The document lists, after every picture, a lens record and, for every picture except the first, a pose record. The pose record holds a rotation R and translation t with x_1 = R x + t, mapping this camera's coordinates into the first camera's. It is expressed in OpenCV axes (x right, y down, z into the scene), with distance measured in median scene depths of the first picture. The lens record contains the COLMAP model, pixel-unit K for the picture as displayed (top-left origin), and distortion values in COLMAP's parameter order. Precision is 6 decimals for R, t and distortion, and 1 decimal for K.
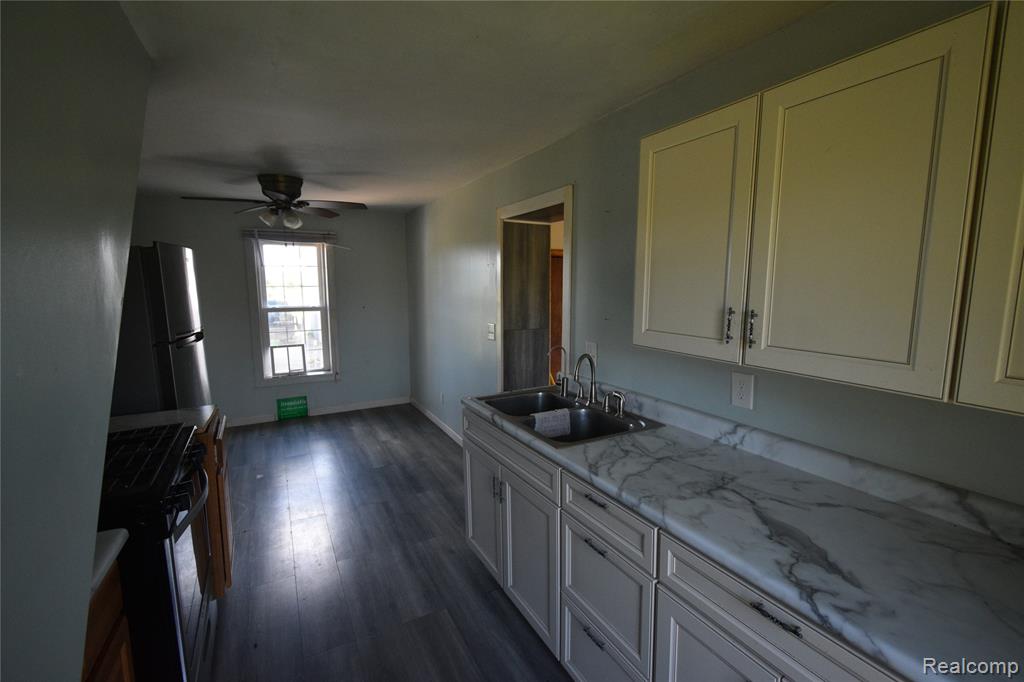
lens RADIAL K [[449.6, 0, 515.4], [0, 449.6, 339.4], [0, 0, 1]] dist [0.008613, -0.005191]
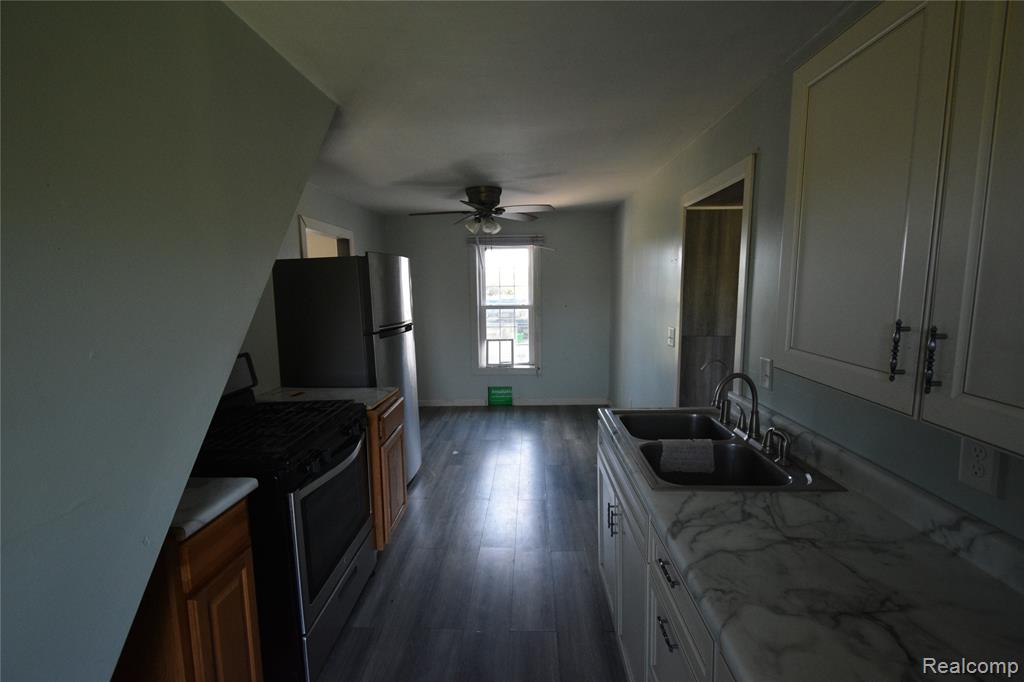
lens RADIAL K [[449.6, 0, 515.4], [0, 449.6, 339.4], [0, 0, 1]] dist [0.008613, -0.005191]
pose [[0.862183, 0.053735, -0.503739, 0.131073], [-0.052485, 0.998482, 0.016679, -0.011095], [0.503870, 0.012058, 0.863695, 0.090284]]
